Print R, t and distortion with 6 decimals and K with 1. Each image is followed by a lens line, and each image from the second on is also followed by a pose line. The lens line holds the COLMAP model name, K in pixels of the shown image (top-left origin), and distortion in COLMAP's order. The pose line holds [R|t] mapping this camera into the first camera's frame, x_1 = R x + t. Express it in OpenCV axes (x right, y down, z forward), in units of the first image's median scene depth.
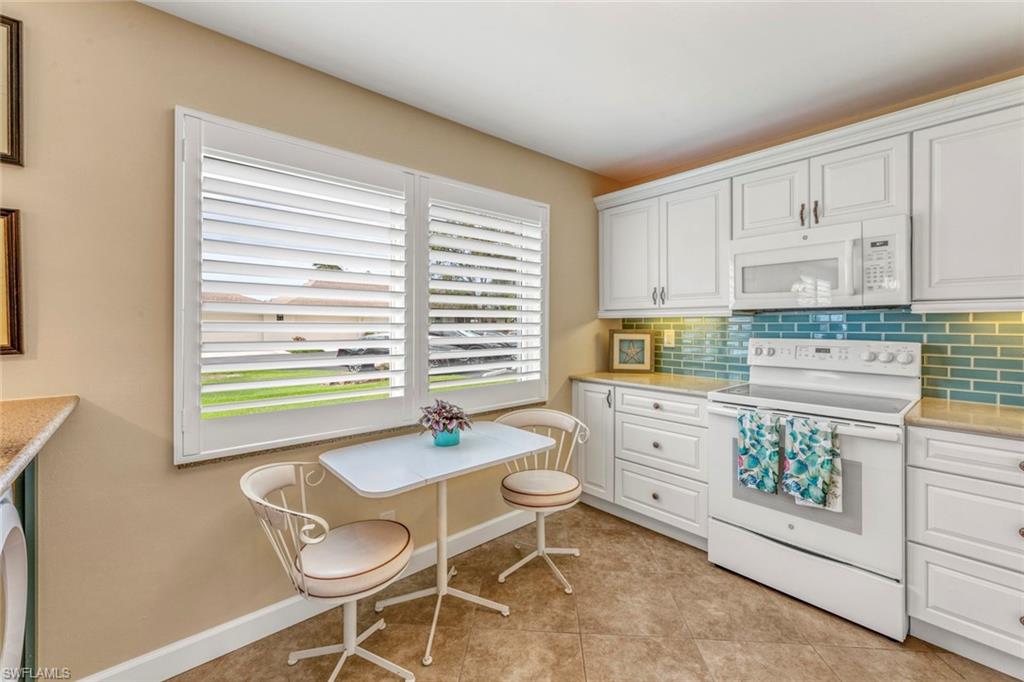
lens RADIAL K [[421.2, 0, 513.2], [0, 421.2, 316.6], [0, 0, 1]] dist [0.001258, 0.000173]
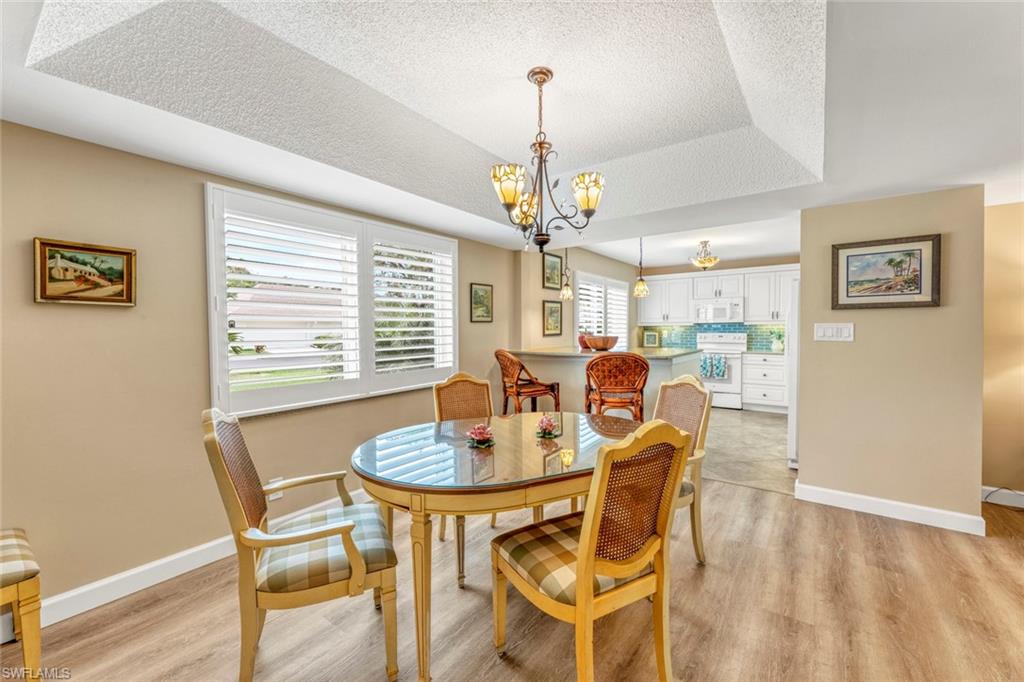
lens RADIAL K [[386.7, 0, 514.3], [0, 386.7, 325.5], [0, 0, 1]] dist [-0.032494, -0.000004]
pose [[0.982603, -0.001074, 0.185714, -1.406522], [-0.000891, 0.999944, 0.010501, -0.031874], [-0.185715, -0.010483, 0.982548, -1.630750]]
